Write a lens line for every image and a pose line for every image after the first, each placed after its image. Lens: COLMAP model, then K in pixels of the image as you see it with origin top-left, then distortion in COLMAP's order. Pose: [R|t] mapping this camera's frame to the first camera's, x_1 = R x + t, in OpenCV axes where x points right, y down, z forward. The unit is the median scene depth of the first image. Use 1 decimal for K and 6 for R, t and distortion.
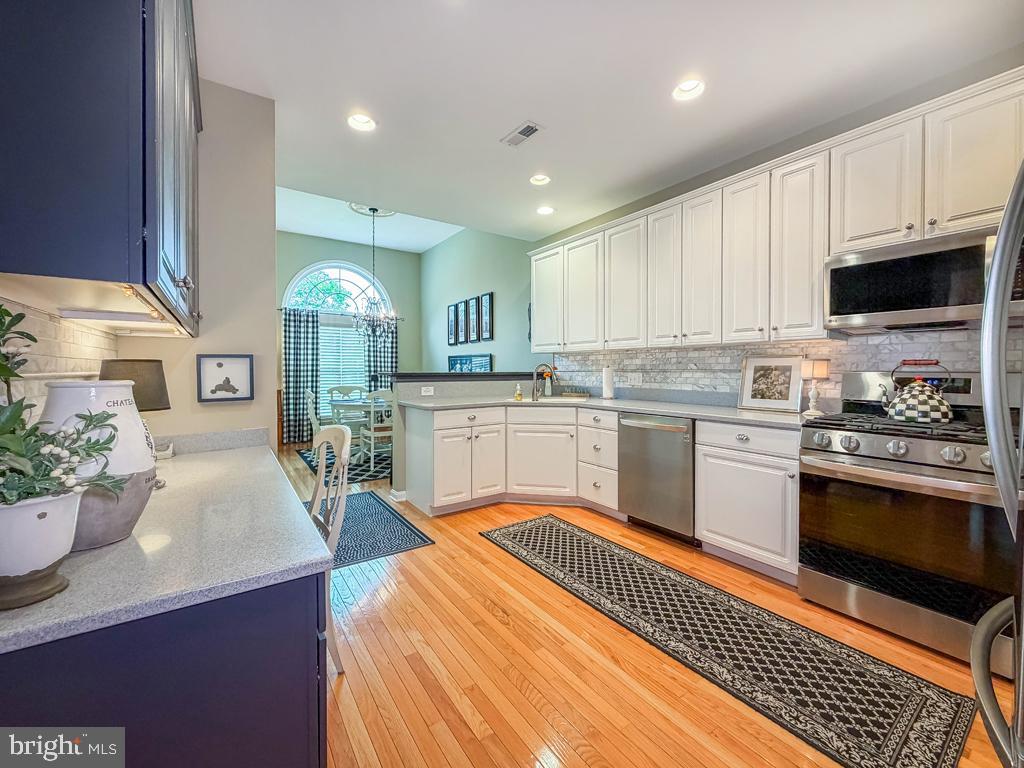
lens RADIAL K [[421.5, 0, 510.2], [0, 421.5, 374.9], [0, 0, 1]] dist [-0.004020, 0.000060]
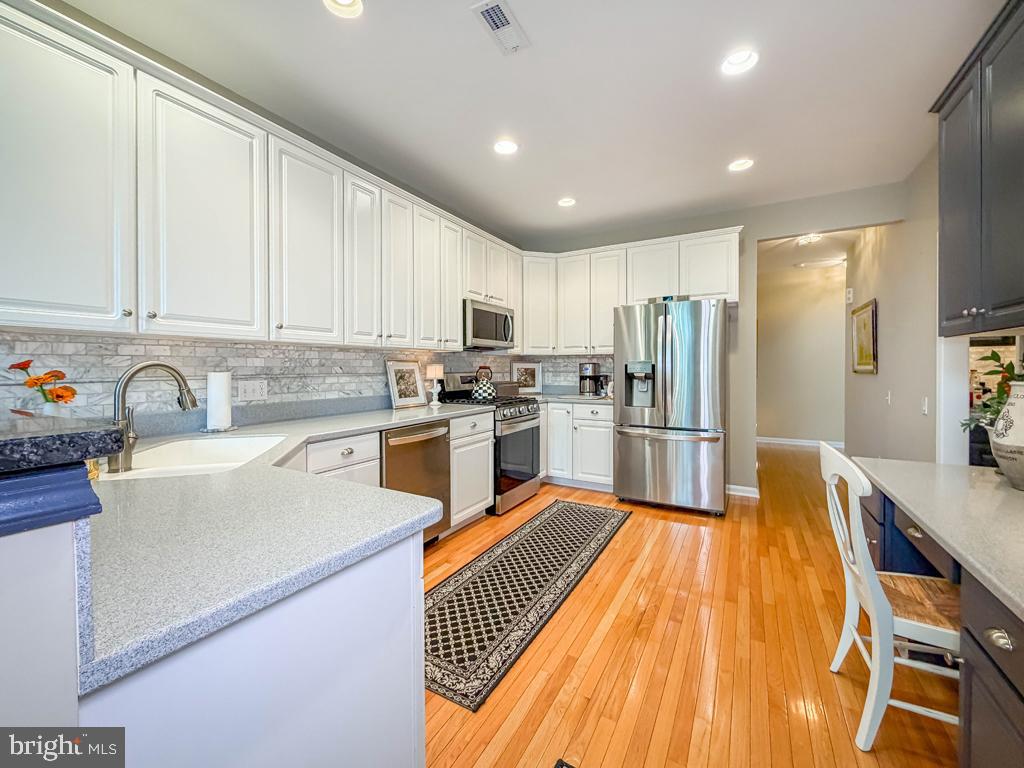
lens RADIAL K [[421.5, 0, 507.5], [0, 421.5, 372.4], [0, 0, 1]] dist [-0.004020, 0.000060]
pose [[-0.440092, -0.003388, 0.897946, -0.611503], [0.020508, 0.999694, 0.013823, -0.024978], [-0.897719, 0.024499, -0.439888, 1.364425]]
